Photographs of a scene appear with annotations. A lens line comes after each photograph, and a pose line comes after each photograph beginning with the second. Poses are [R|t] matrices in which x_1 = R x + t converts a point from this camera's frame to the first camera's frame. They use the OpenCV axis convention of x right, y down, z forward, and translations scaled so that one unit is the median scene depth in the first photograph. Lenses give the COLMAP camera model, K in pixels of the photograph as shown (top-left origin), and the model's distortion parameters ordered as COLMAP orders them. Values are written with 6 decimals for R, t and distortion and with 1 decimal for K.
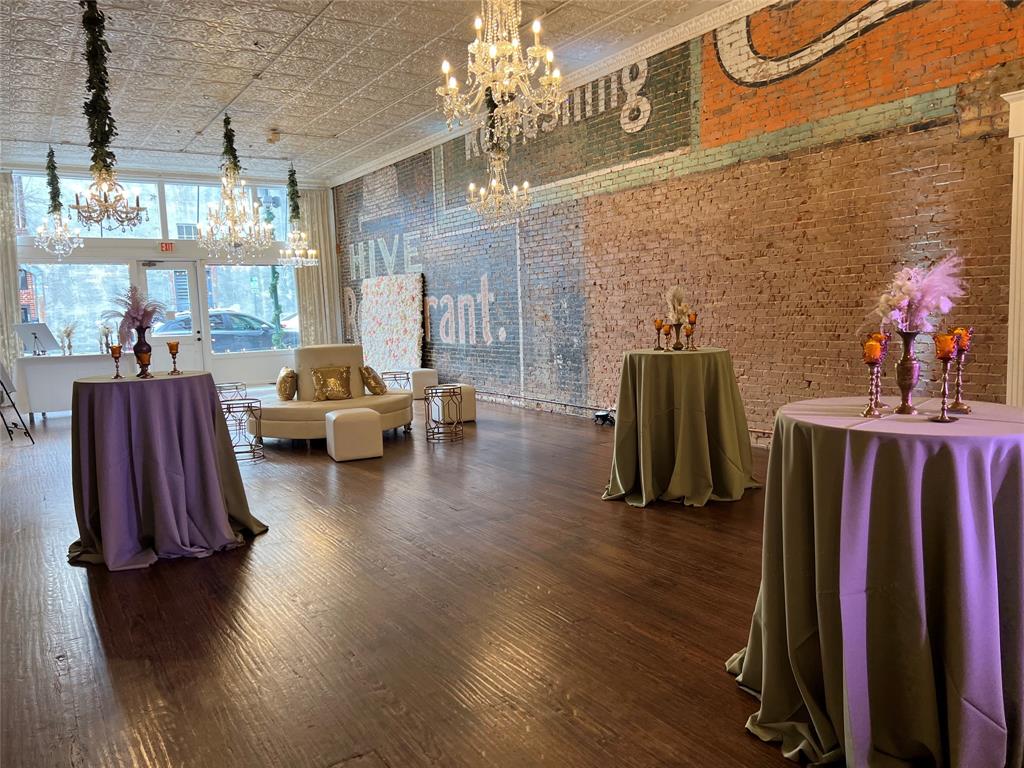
lens RADIAL K [[759.2, 0, 515.1], [0, 759.2, 417.5], [0, 0, 1]] dist [0.002381, -0.024223]
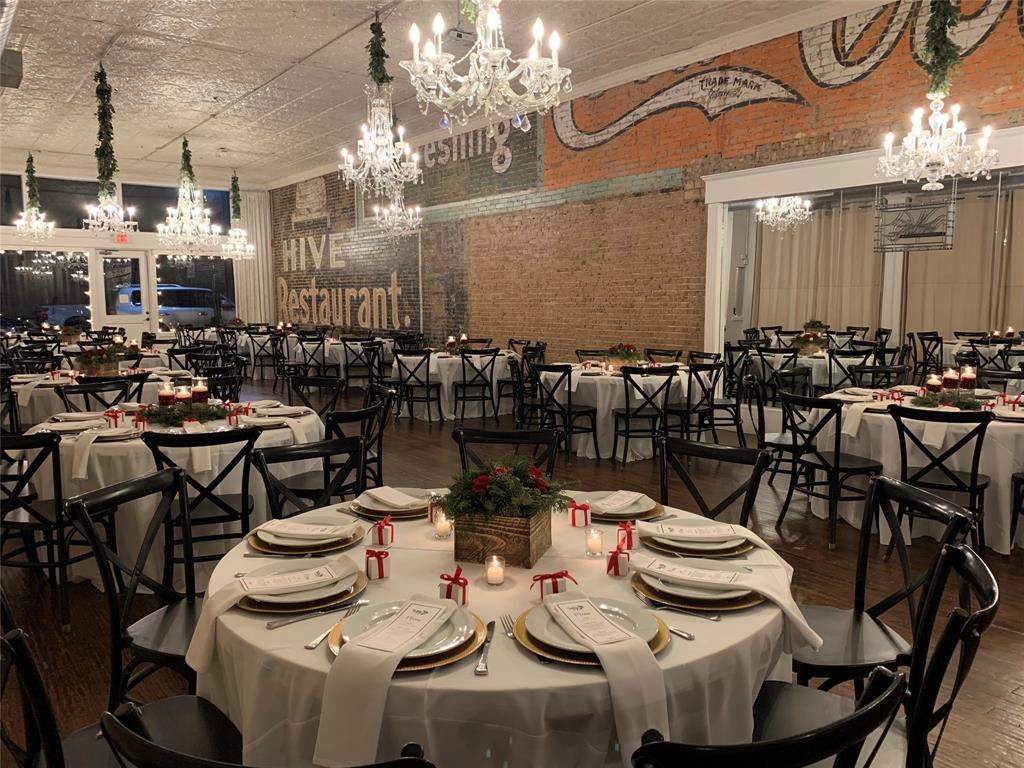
lens RADIAL K [[775.0, 0, 509.3], [0, 775.0, 401.7], [0, 0, 1]] dist [0.041235, -0.030962]
pose [[0.997118, 0.022382, 0.072486, 0.078055], [-0.021434, 0.999675, -0.013829, 0.046322], [-0.072772, 0.012236, 0.997274, -0.356364]]
